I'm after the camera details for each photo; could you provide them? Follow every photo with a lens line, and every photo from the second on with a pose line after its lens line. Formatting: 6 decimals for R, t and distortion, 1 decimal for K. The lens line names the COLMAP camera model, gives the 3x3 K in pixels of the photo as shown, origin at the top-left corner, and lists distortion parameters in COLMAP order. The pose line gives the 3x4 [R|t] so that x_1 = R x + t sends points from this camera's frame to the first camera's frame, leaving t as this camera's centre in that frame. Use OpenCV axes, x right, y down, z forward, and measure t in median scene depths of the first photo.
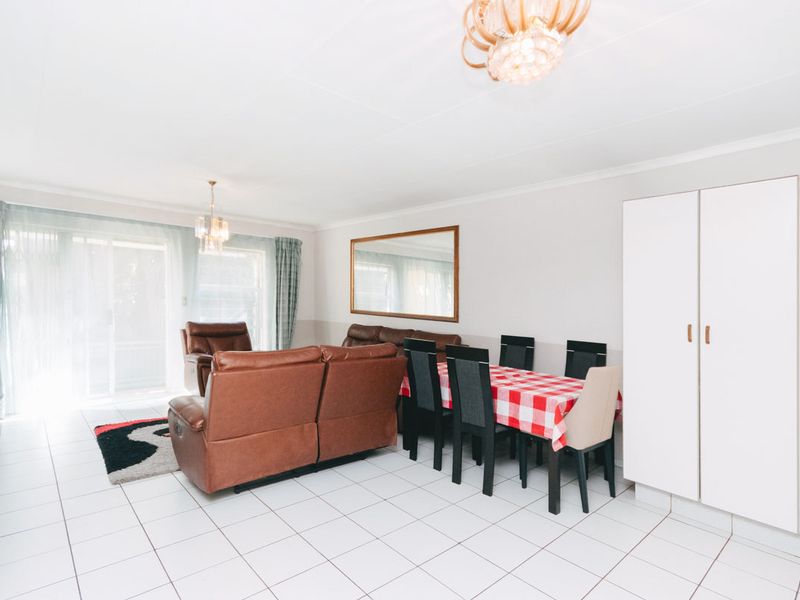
lens RADIAL K [[423.8, 0, 400.0], [0, 423.8, 300.0], [0, 0, 1]] dist [-0.000385, -0.000198]
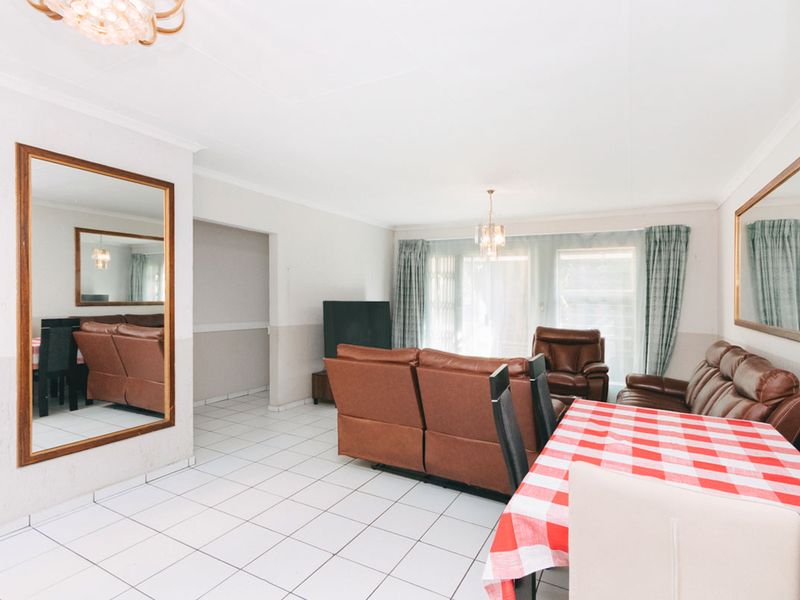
lens RADIAL K [[423.8, 0, 400.0], [0, 423.8, 300.0], [0, 0, 1]] dist [-0.000385, -0.000198]
pose [[0.332425, -0.019654, -0.942925, 0.444084], [-0.006168, 0.999716, -0.023012, 0.015094], [0.943110, 0.013466, 0.332209, 0.414138]]
